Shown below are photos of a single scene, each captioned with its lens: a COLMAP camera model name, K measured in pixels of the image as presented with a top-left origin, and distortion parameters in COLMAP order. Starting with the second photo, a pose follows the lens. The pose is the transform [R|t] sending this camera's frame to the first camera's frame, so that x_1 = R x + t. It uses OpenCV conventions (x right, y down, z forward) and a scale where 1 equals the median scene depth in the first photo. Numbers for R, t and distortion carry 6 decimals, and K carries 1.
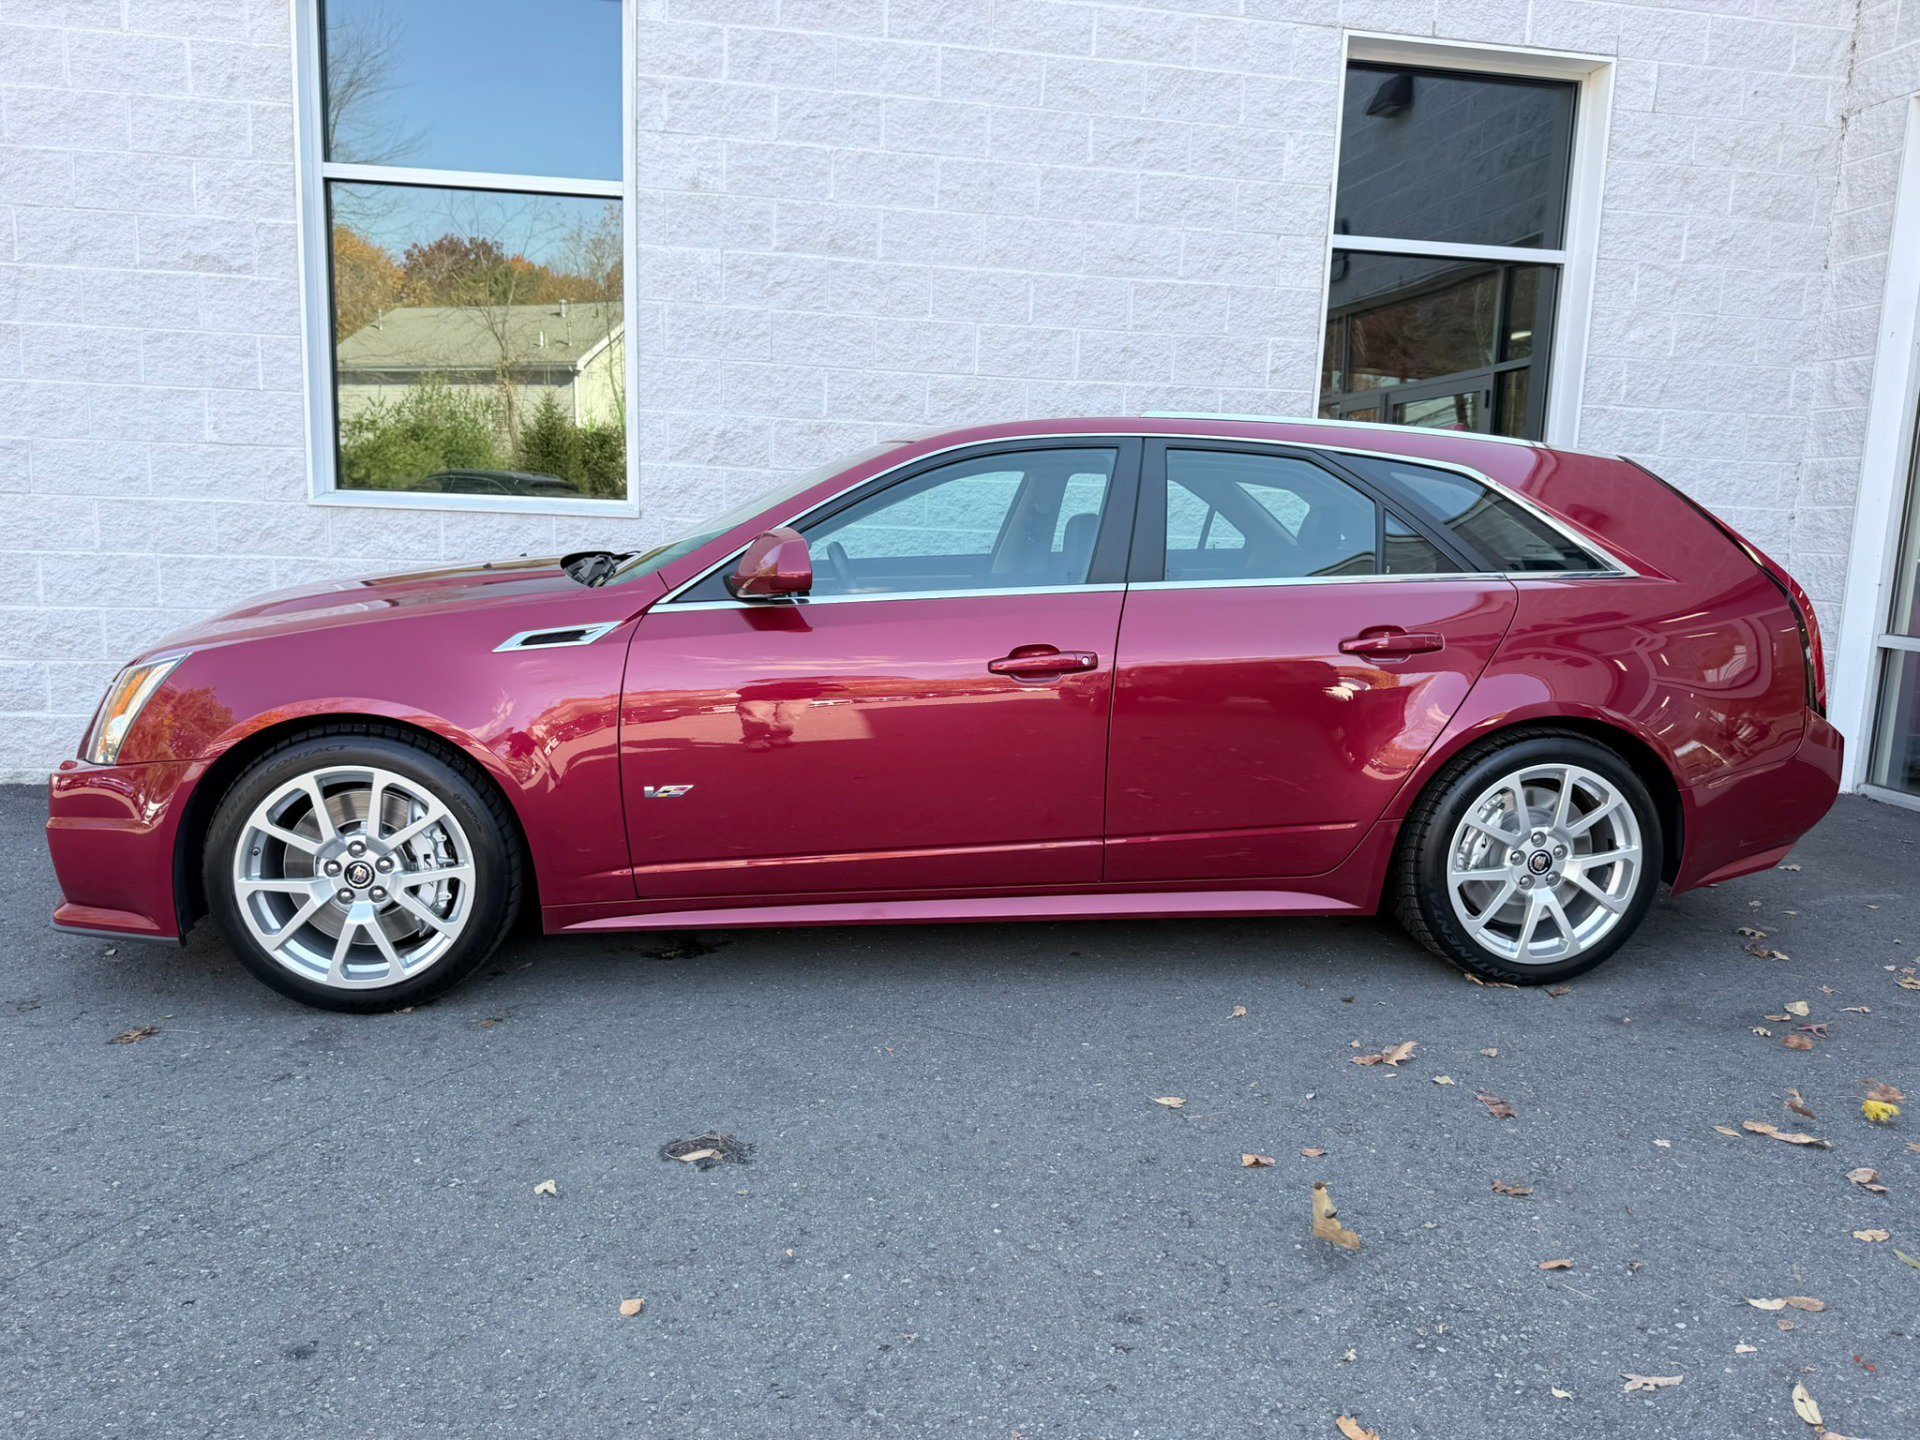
lens RADIAL K [[1370.7, 0, 954.3], [0, 1370.7, 733.3], [0, 0, 1]] dist [0.024101, -0.042410]
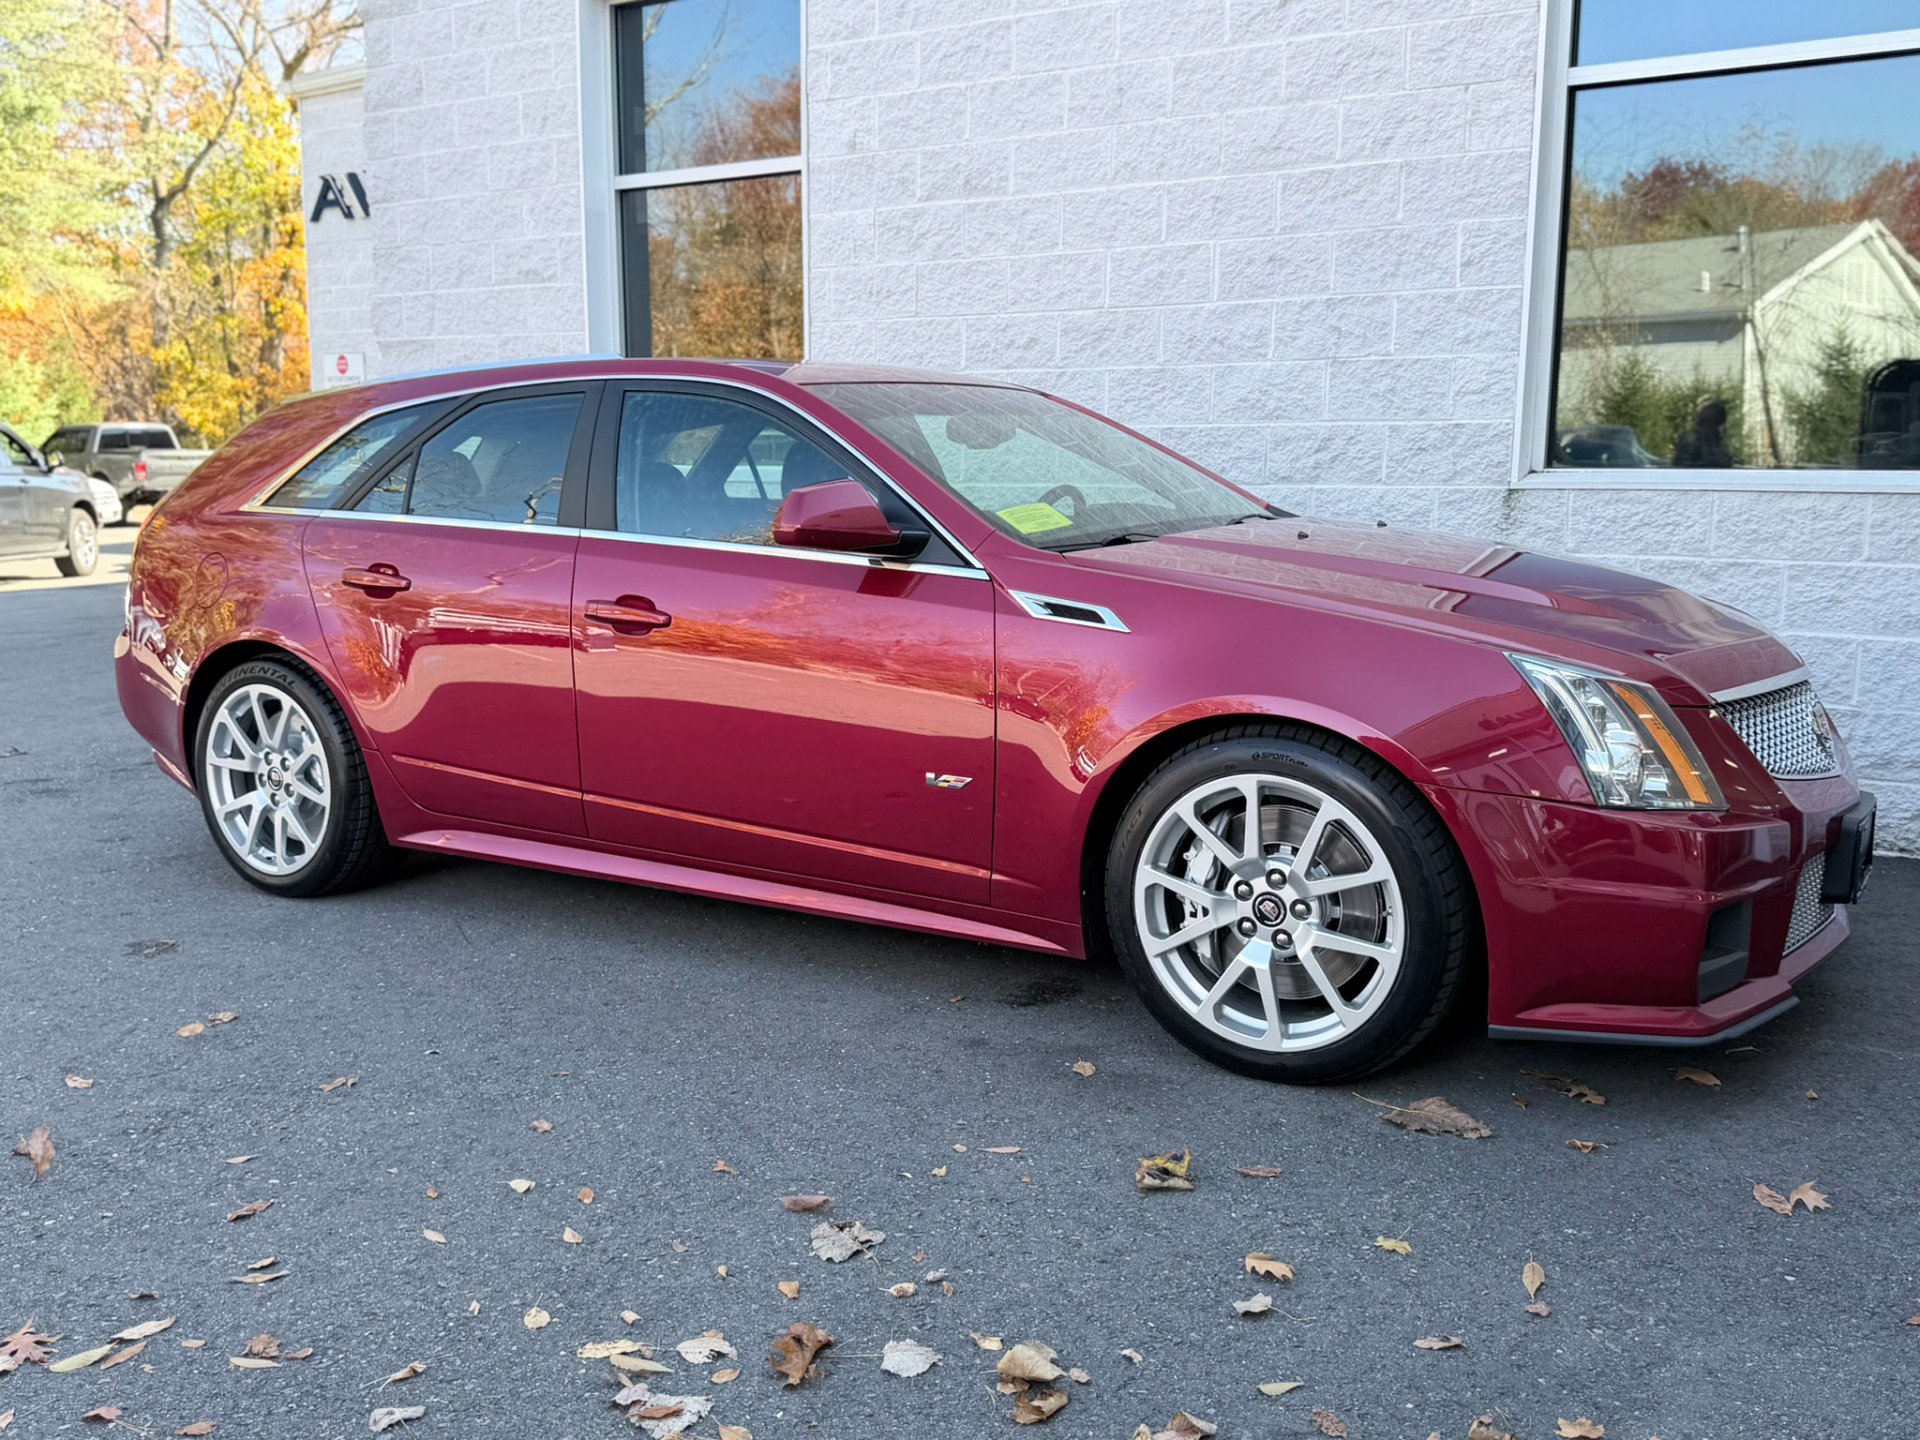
lens RADIAL K [[1713.2, 0, 953.0], [0, 1713.2, 728.7], [0, 0, 1]] dist [0.203351, -0.473684]
pose [[0.740001, 0.071326, -0.668814, 0.731514], [-0.088278, 0.996059, 0.008551, 0.006012], [0.666788, 0.052714, 0.743381, 0.124339]]
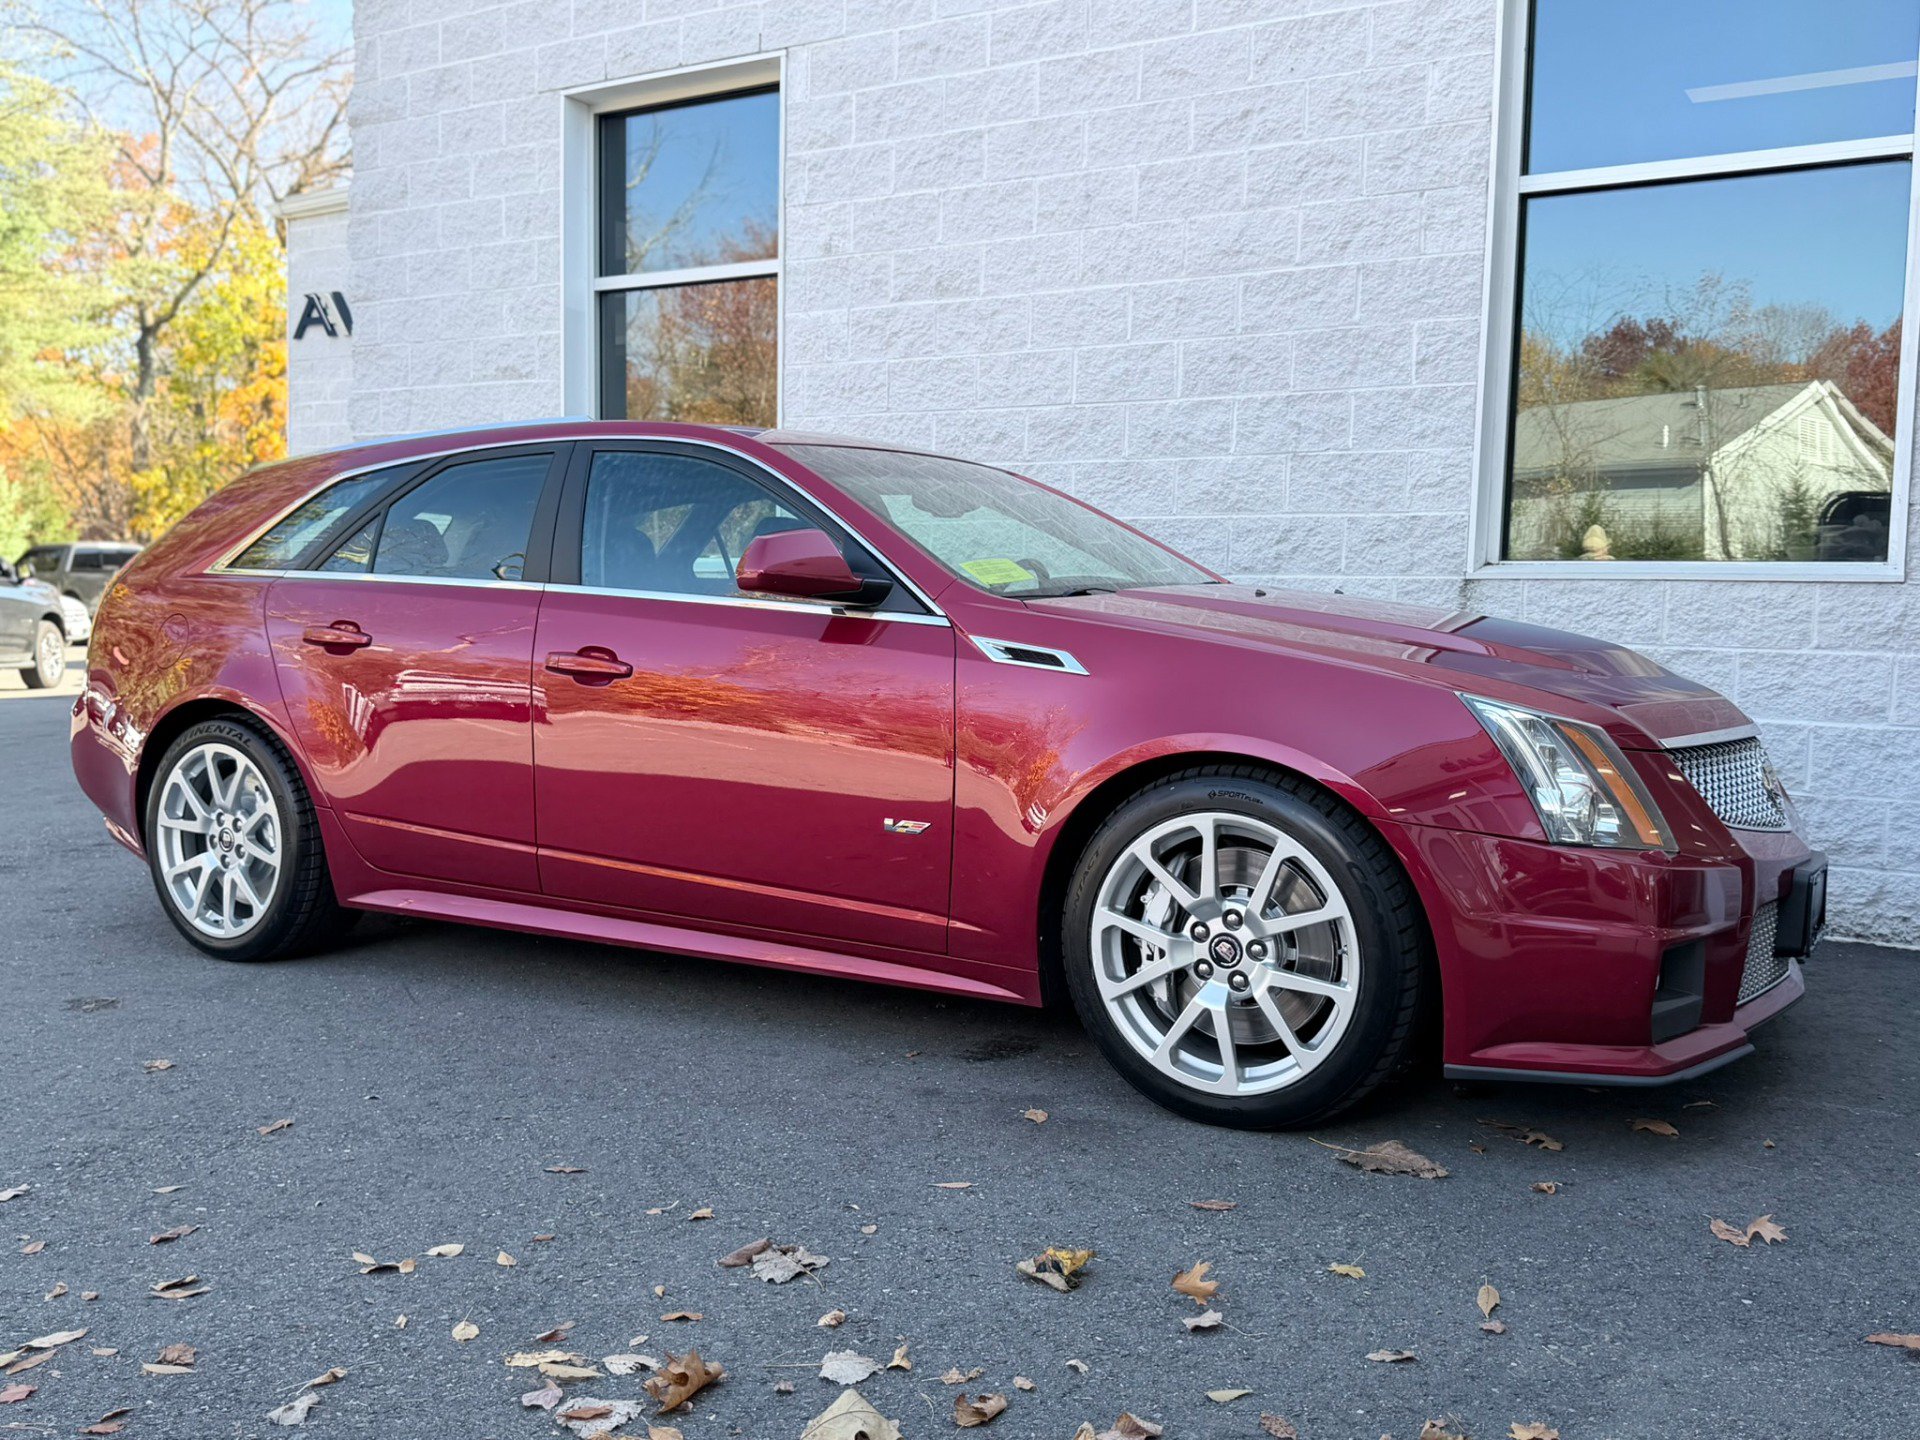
lens RADIAL K [[1713.1, 0, 960.9], [0, 1713.1, 728.6], [0, 0, 1]] dist [0.201281, -0.464205]
pose [[0.753121, 0.028653, -0.657258, 0.737065], [-0.102096, 0.992038, -0.073739, 0.041876], [0.649912, 0.122638, 0.750050, 0.130746]]
